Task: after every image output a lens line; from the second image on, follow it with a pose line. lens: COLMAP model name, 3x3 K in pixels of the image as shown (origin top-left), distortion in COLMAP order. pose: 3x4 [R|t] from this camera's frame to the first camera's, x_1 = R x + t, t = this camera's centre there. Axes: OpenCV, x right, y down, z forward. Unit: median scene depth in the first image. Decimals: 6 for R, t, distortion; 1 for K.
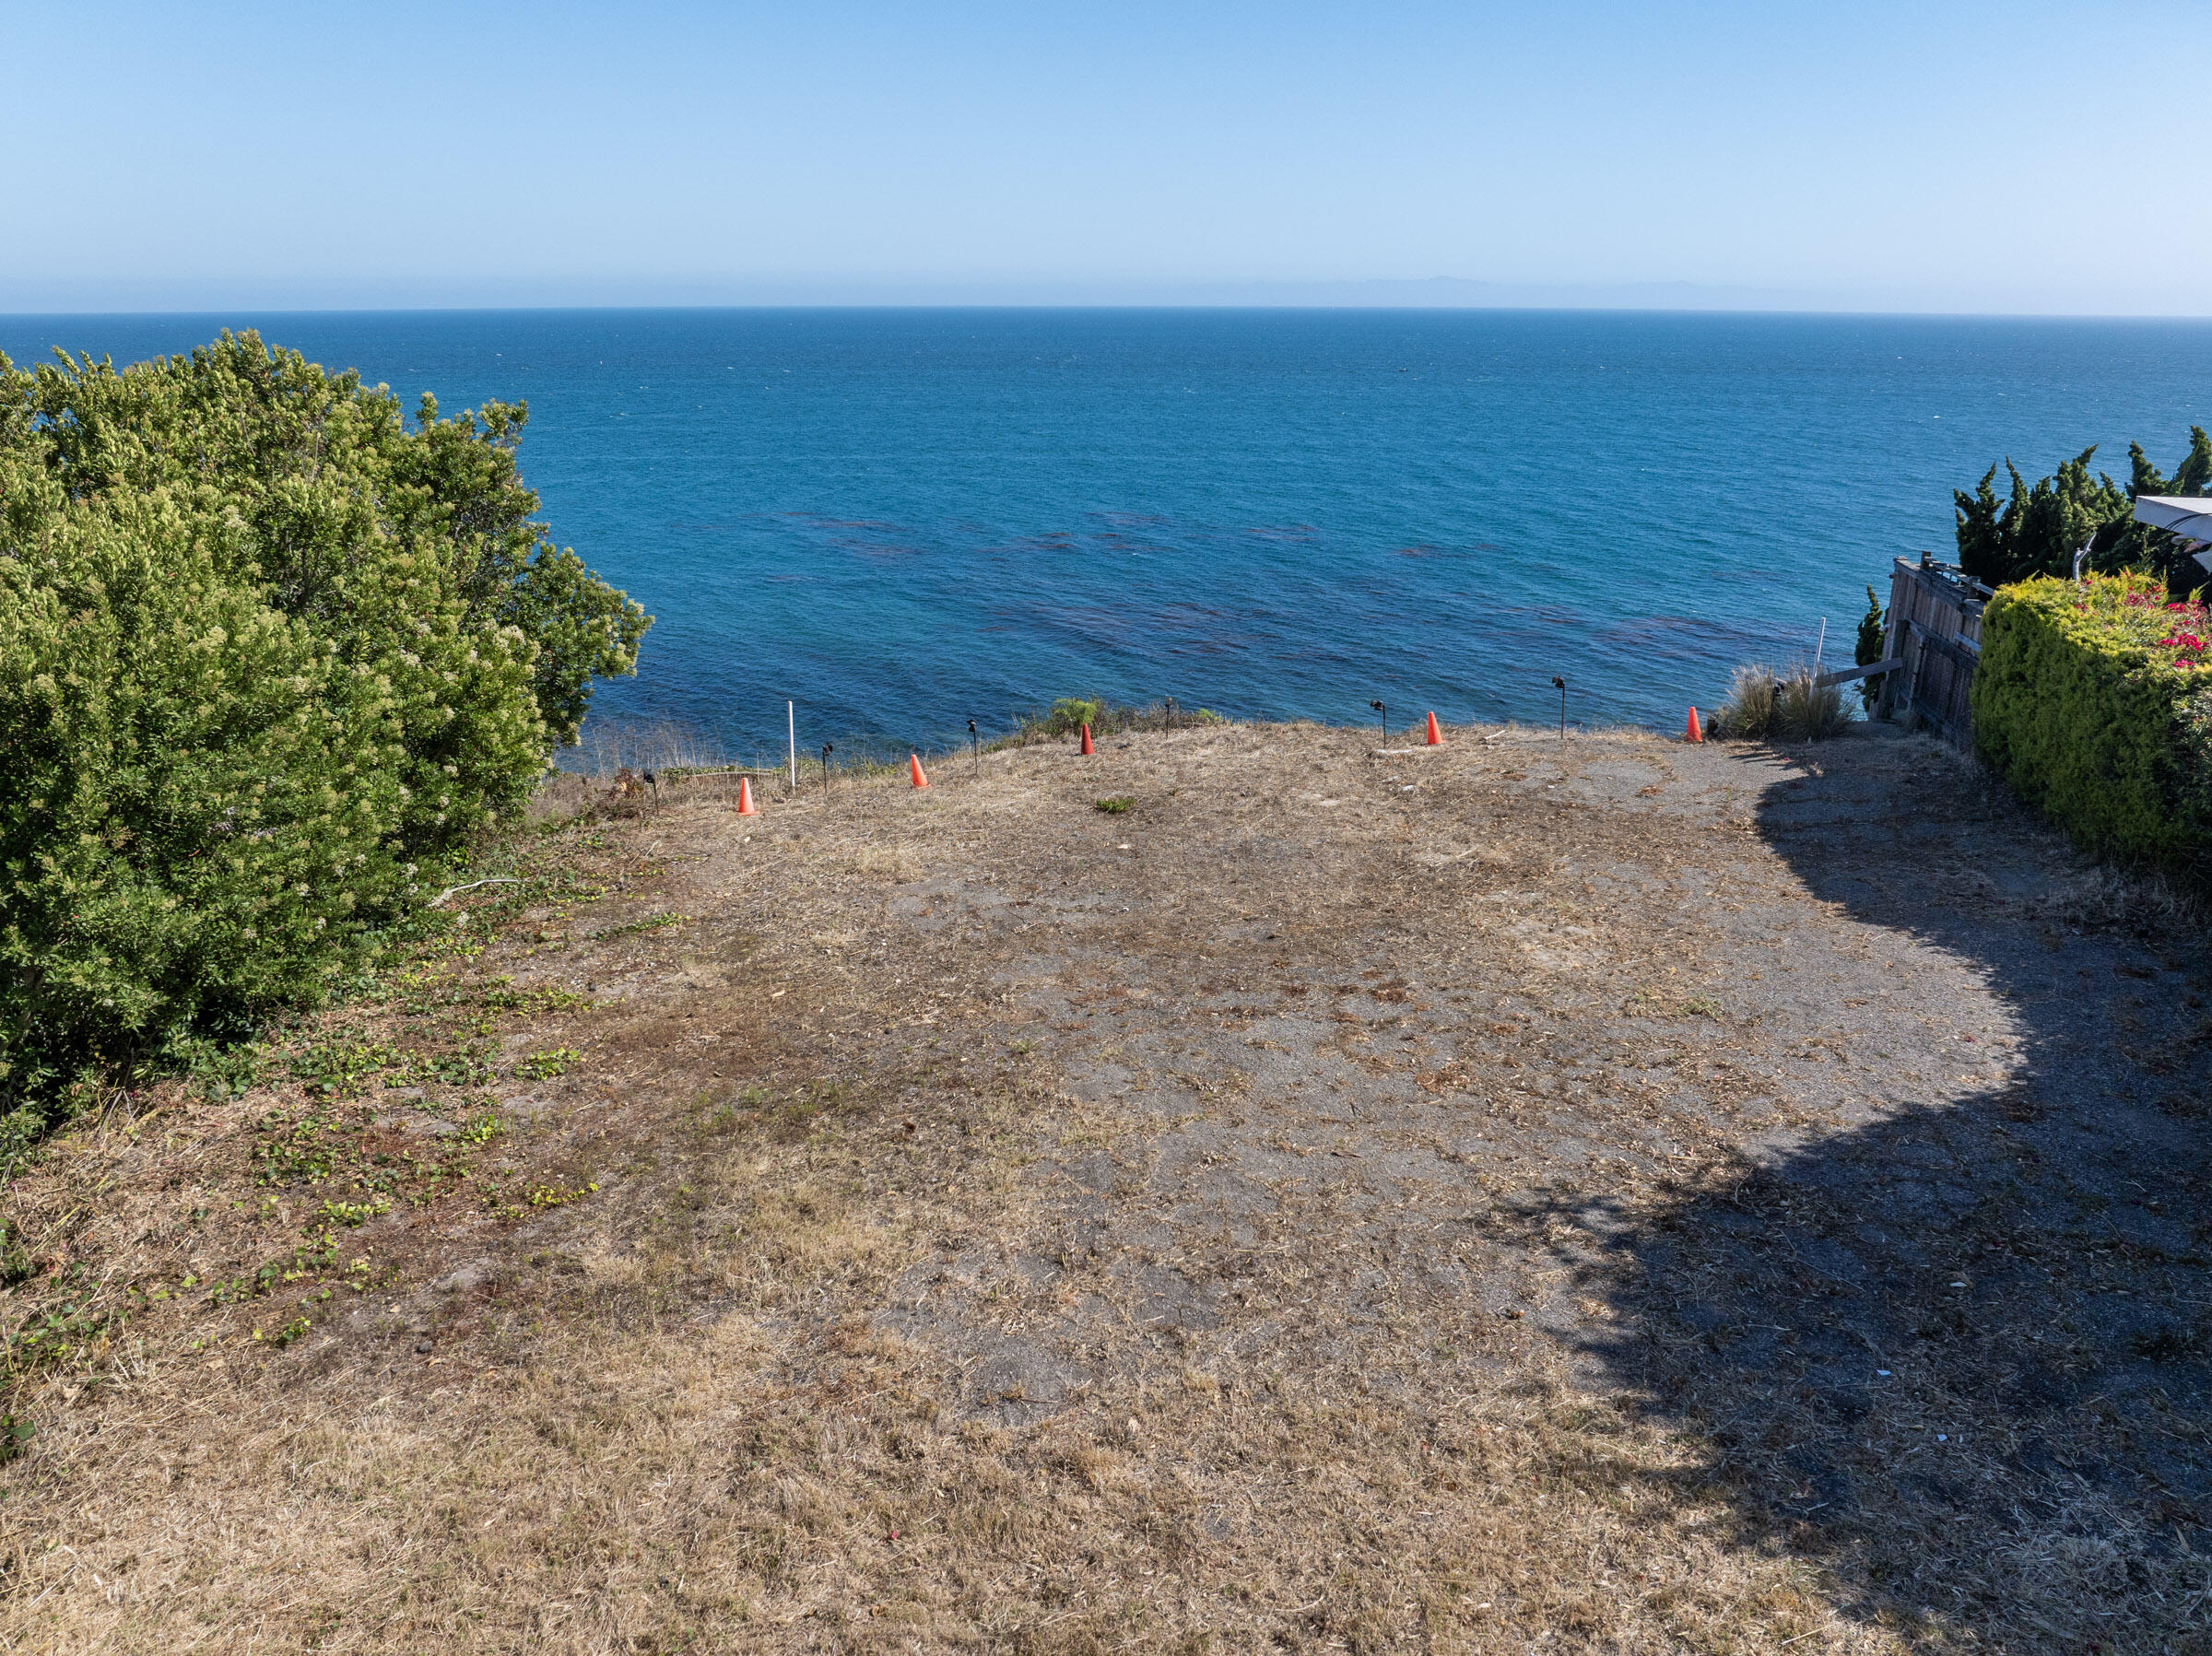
lens RADIAL K [[1552.9, 0, 1106.0], [0, 1552.9, 828.0], [0, 0, 1]] dist [-0.048707, 0.003144]
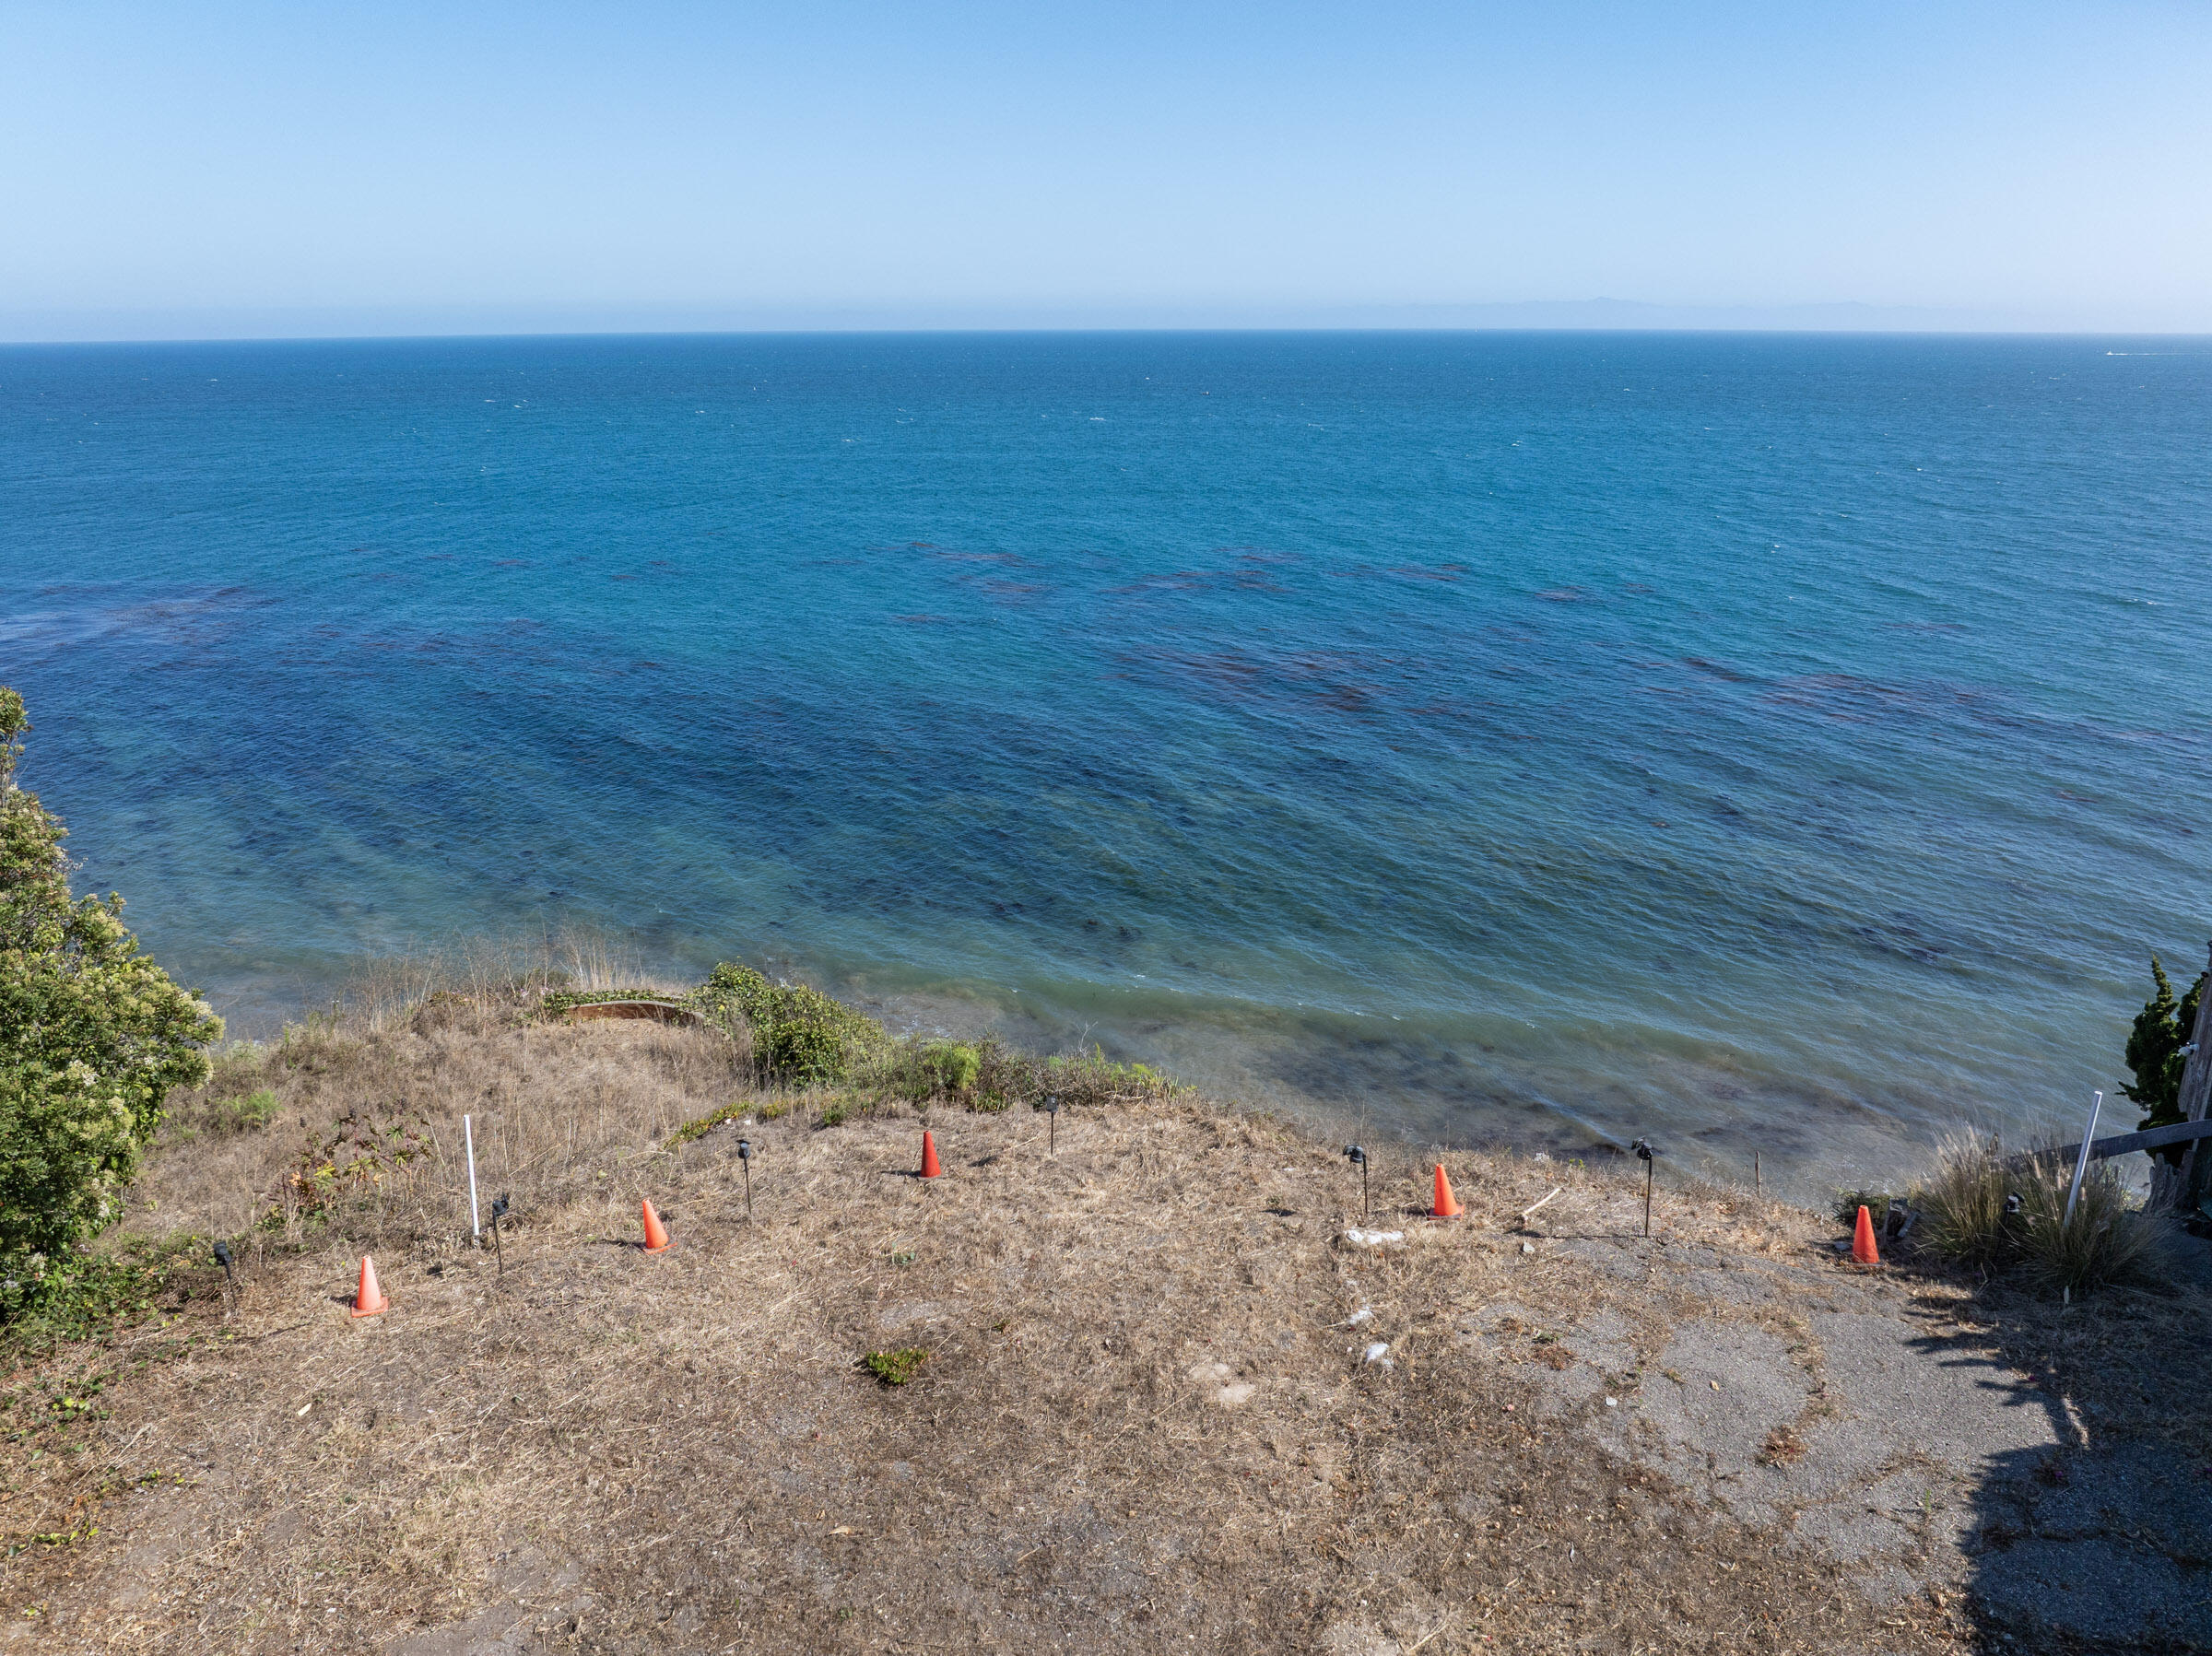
lens RADIAL K [[1552.9, 0, 1106.0], [0, 1552.9, 828.0], [0, 0, 1]] dist [-0.048707, 0.003144]
pose [[0.994330, 0.043760, -0.096916, 0.127710], [-0.043135, 0.999033, 0.008533, -0.215683], [0.097196, -0.004304, 0.995256, 0.348673]]
